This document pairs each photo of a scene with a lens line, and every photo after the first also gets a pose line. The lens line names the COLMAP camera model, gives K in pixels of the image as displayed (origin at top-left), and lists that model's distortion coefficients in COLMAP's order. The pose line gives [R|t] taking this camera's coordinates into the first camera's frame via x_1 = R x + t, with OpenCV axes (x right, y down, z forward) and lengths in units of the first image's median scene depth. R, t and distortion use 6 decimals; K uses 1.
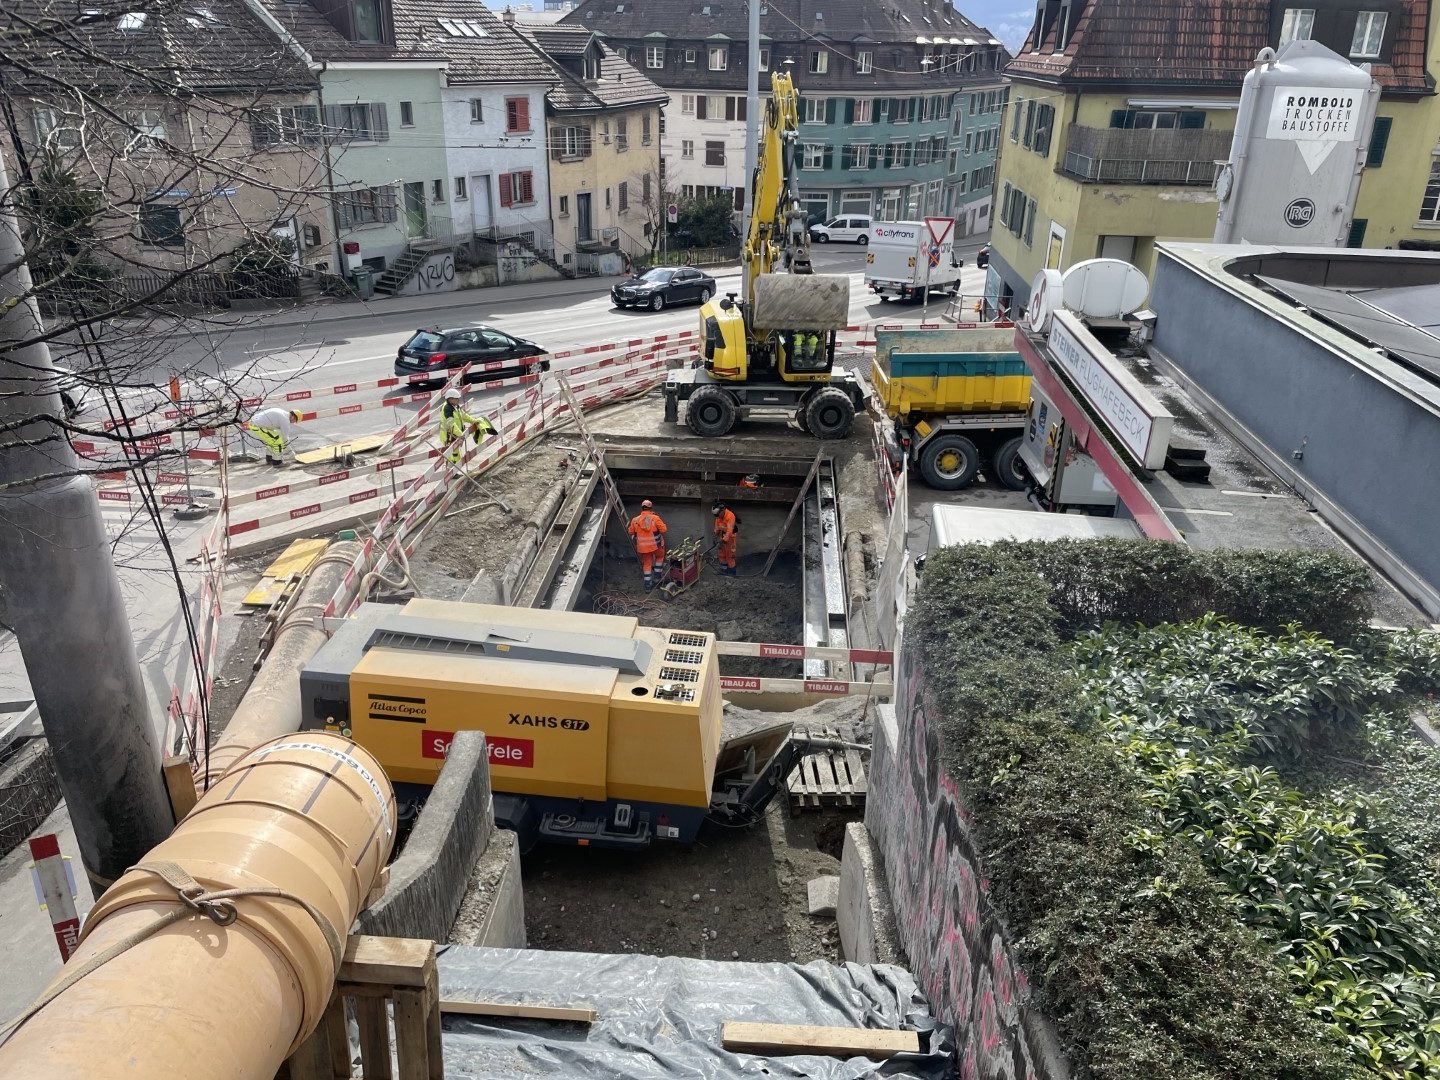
lens RADIAL K [[1099.9, 0, 719.3], [0, 1099.9, 540.3], [0, 0, 1]] dist [0.004827, 0.001681]
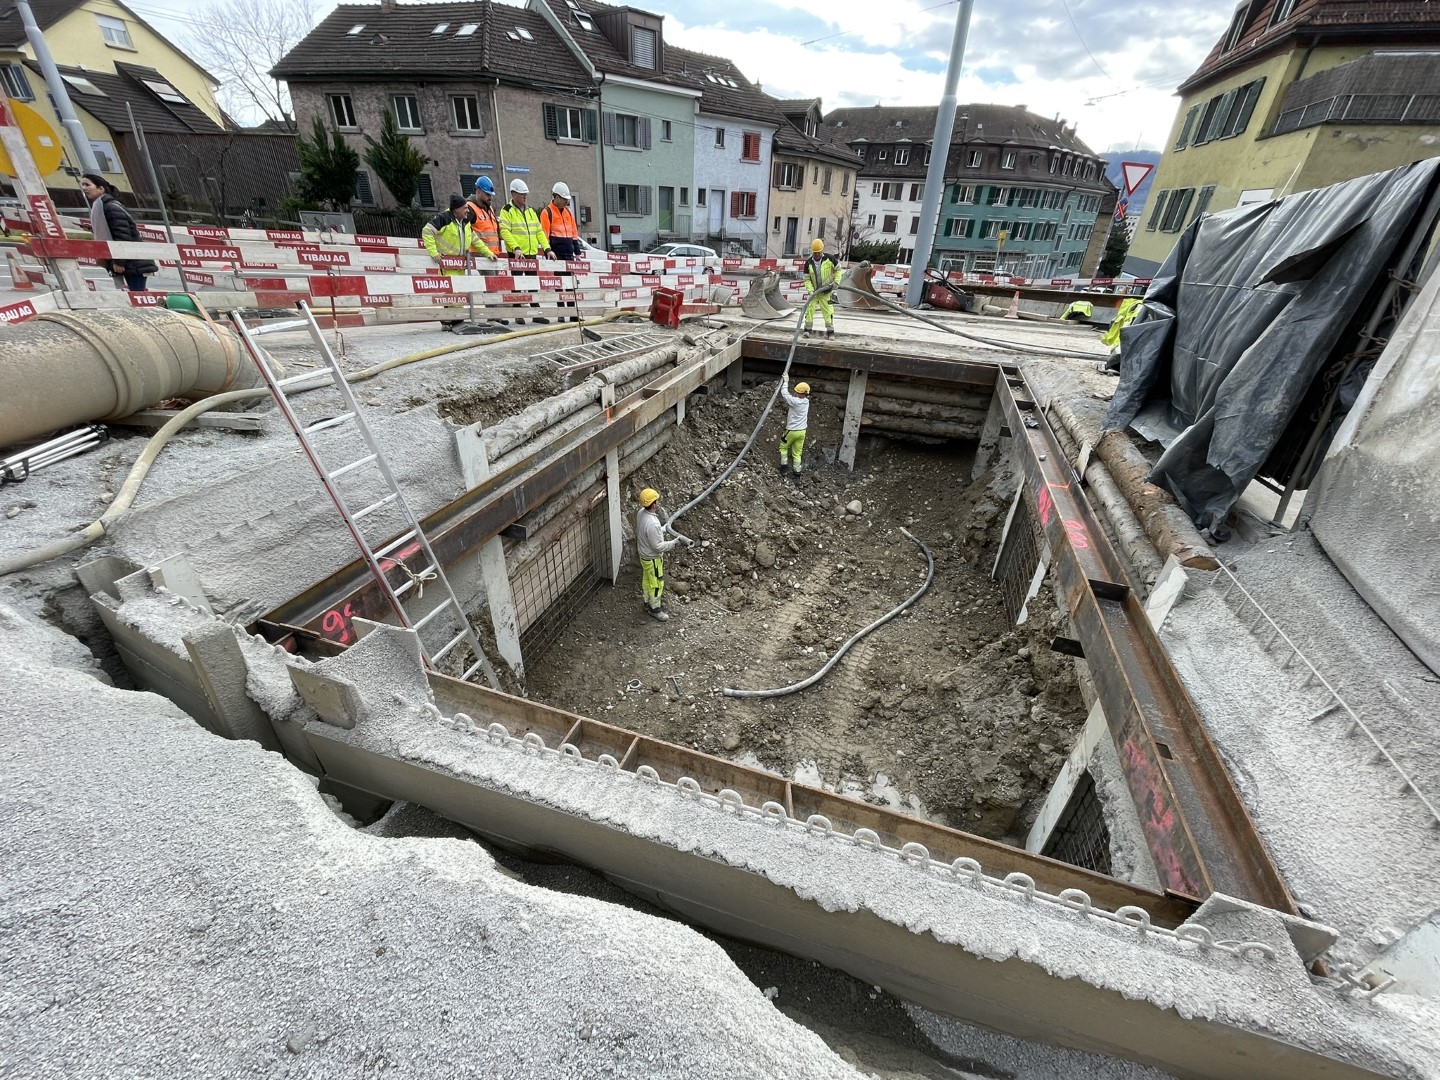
lens RADIAL K [[581.7, 0, 721.2], [0, 581.7, 534.9], [0, 0, 1]] dist [0.001082, 0.000116]
pose [[0.967603, 0.144247, -0.207213, -0.001260], [-0.124919, 0.986745, 0.103581, 0.015228], [0.219407, -0.074341, 0.972797, 0.256575]]
